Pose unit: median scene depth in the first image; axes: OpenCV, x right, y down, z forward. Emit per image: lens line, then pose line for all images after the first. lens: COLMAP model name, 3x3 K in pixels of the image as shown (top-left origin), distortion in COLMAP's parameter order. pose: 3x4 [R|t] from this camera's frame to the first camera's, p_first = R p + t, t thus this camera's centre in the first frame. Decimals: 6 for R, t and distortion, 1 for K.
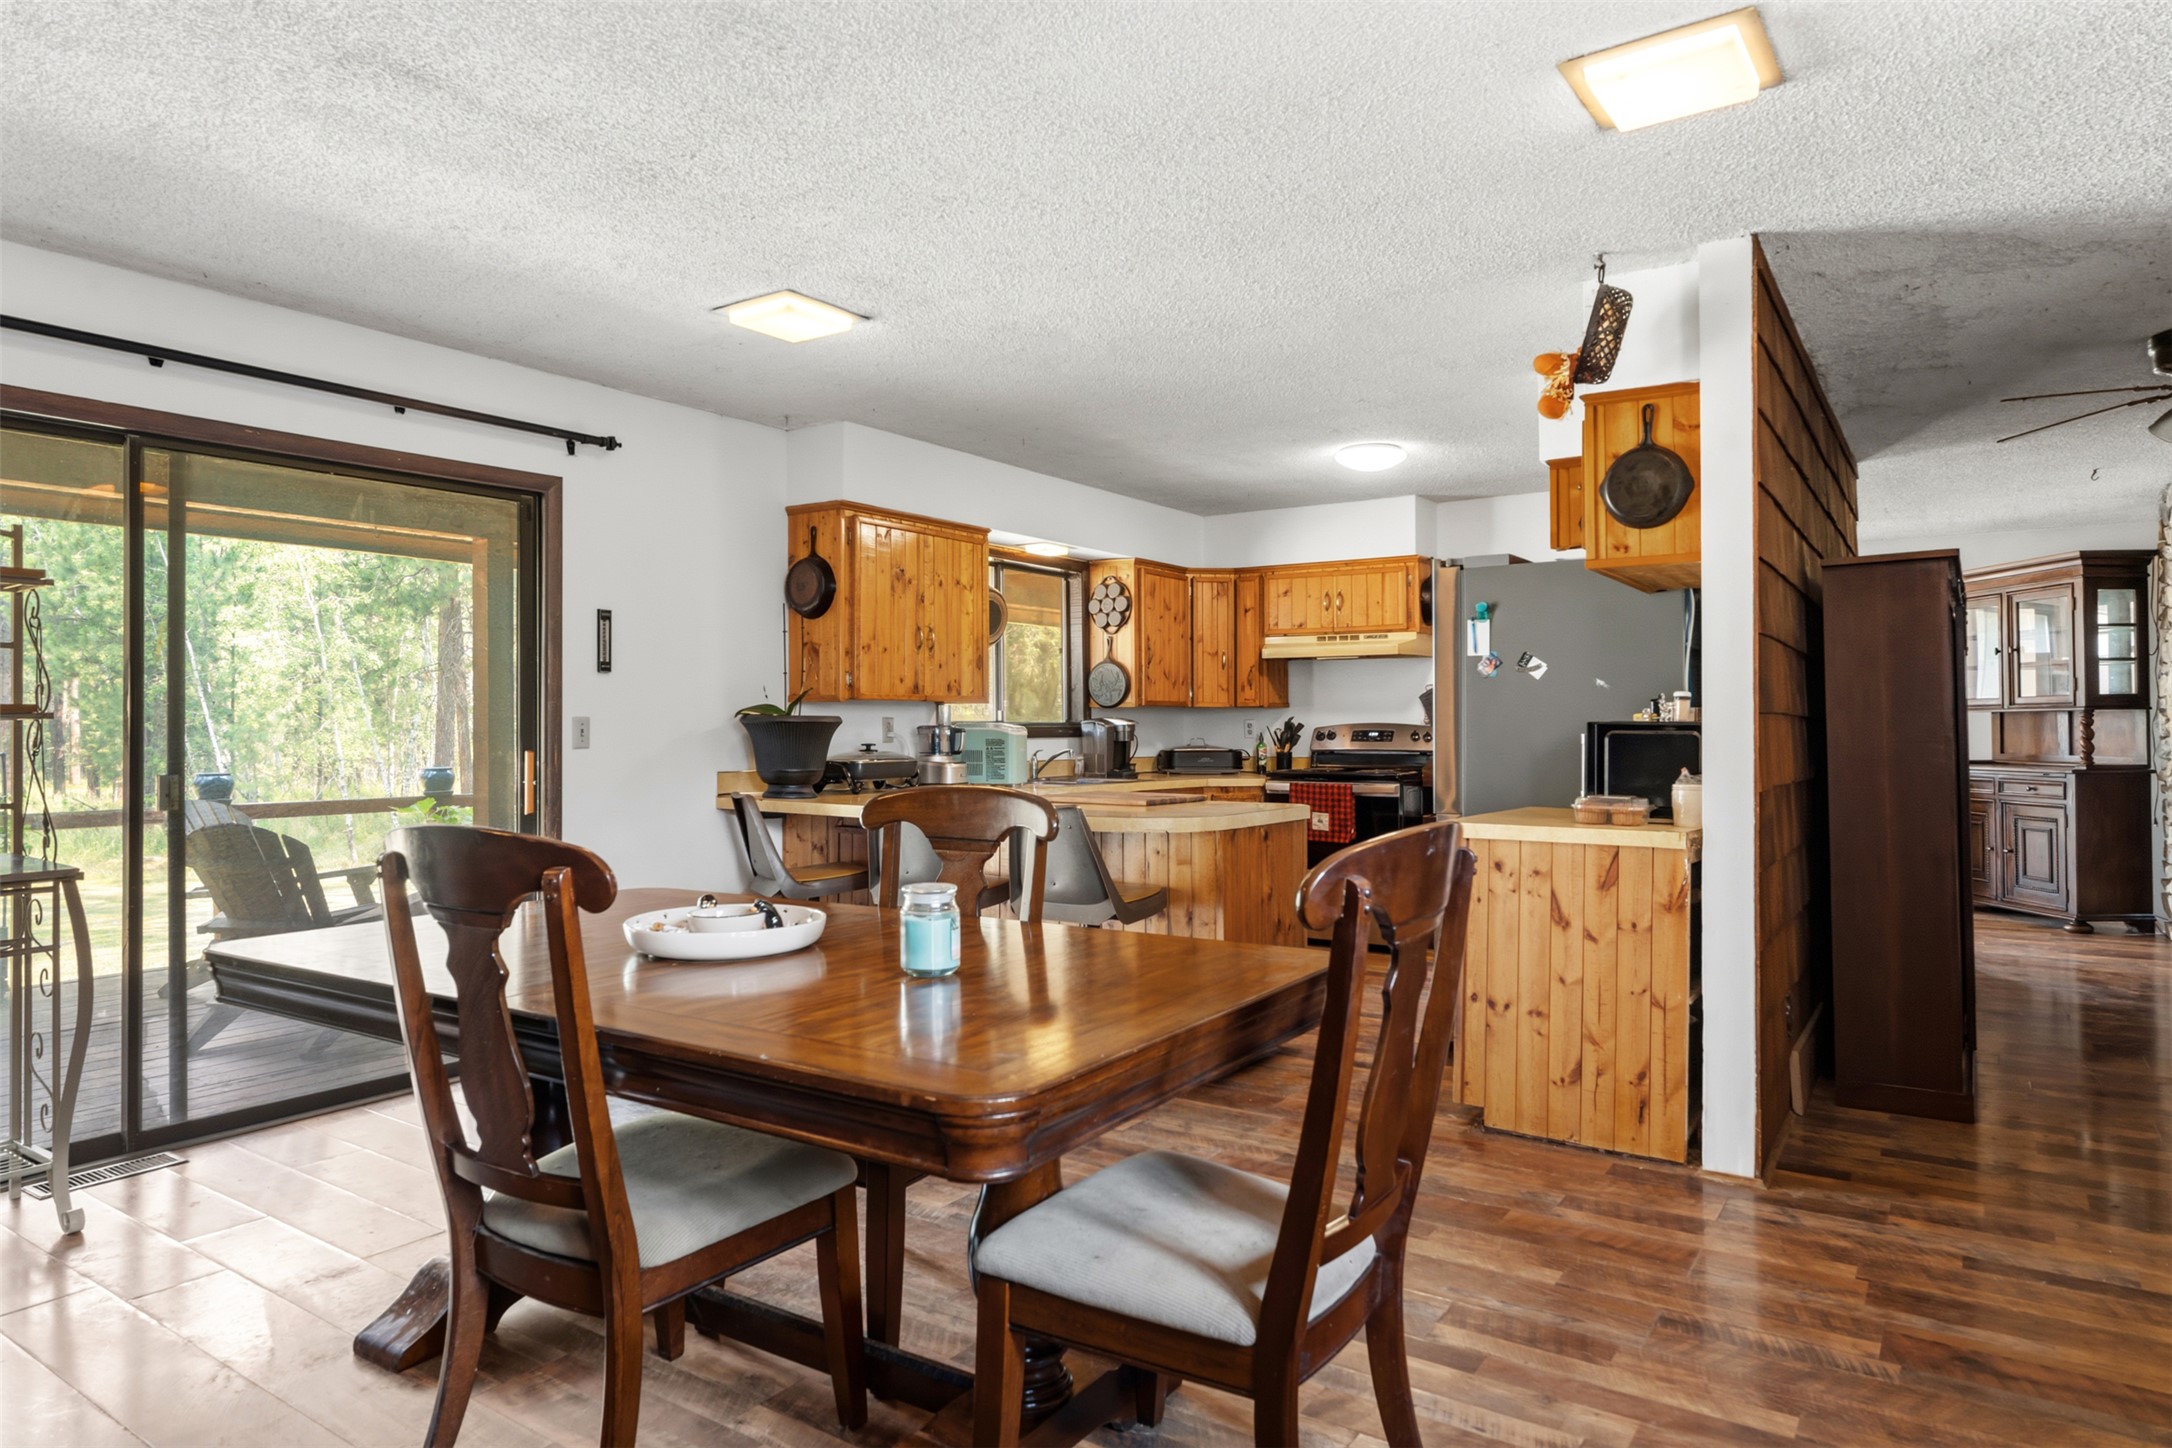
lens RADIAL K [[1312.7, 0, 1088.6], [0, 1312.7, 717.5], [0, 0, 1]] dist [-0.002070, 0.000473]
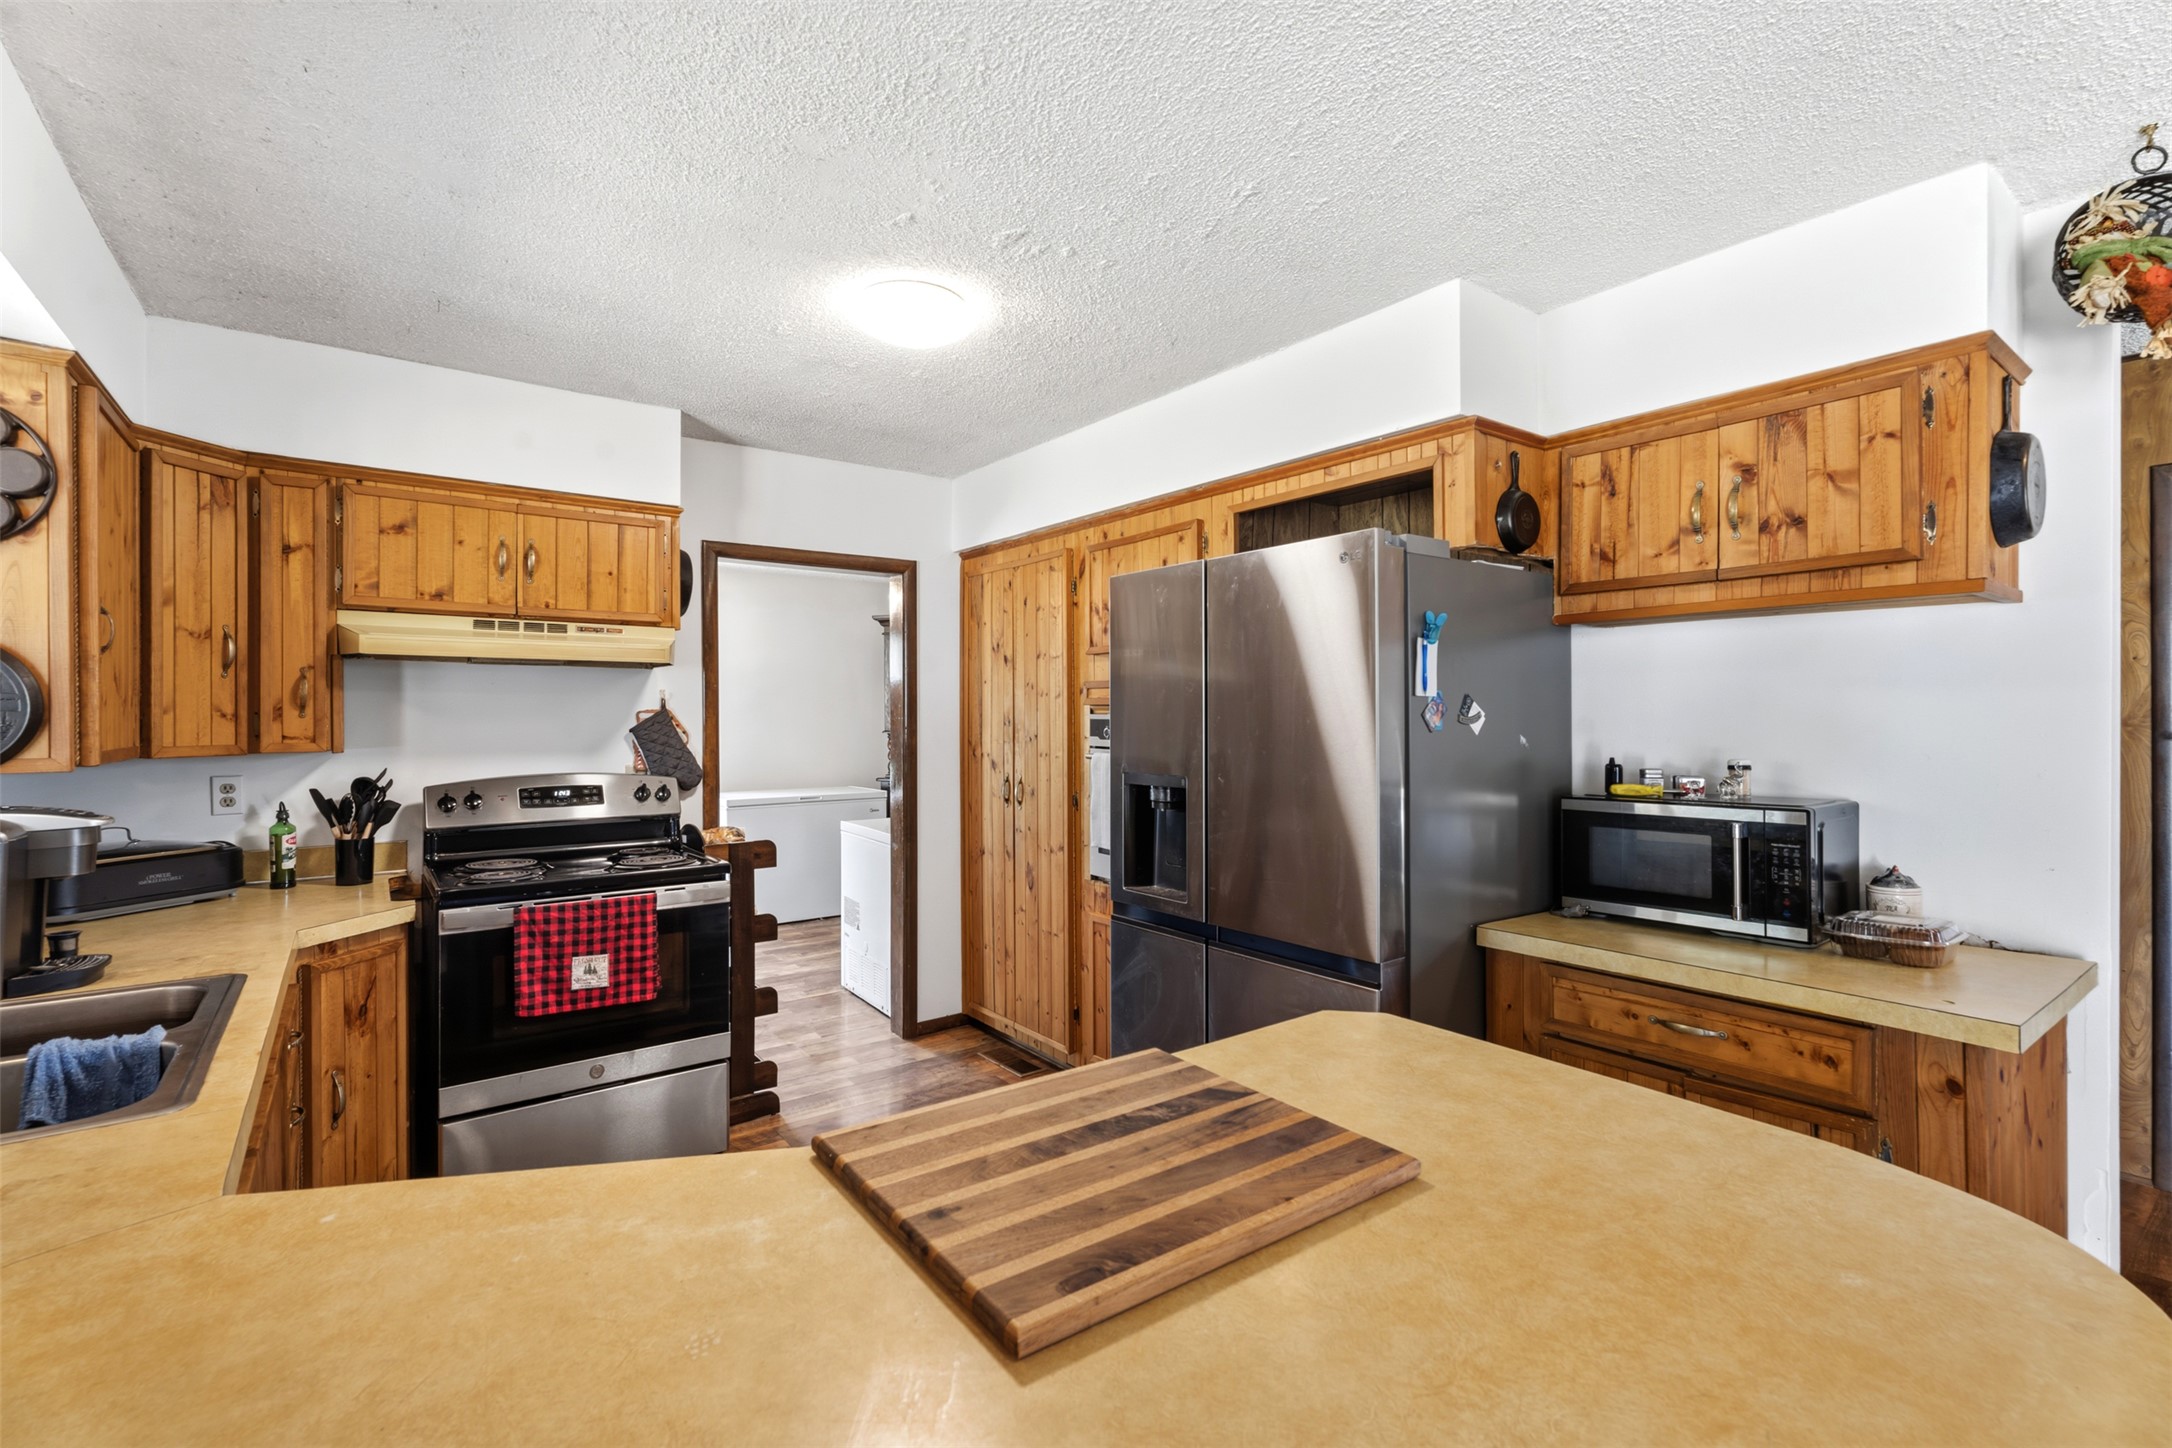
lens RADIAL K [[972.7, 0, 1082.3], [0, 972.7, 719.2], [0, 0, 1]] dist [0.002684, 0.001508]
pose [[0.325814, -0.002600, 0.945430, -0.123613], [-0.004357, 0.999981, 0.004251, -0.024180], [-0.945424, -0.005504, 0.325796, 0.644662]]
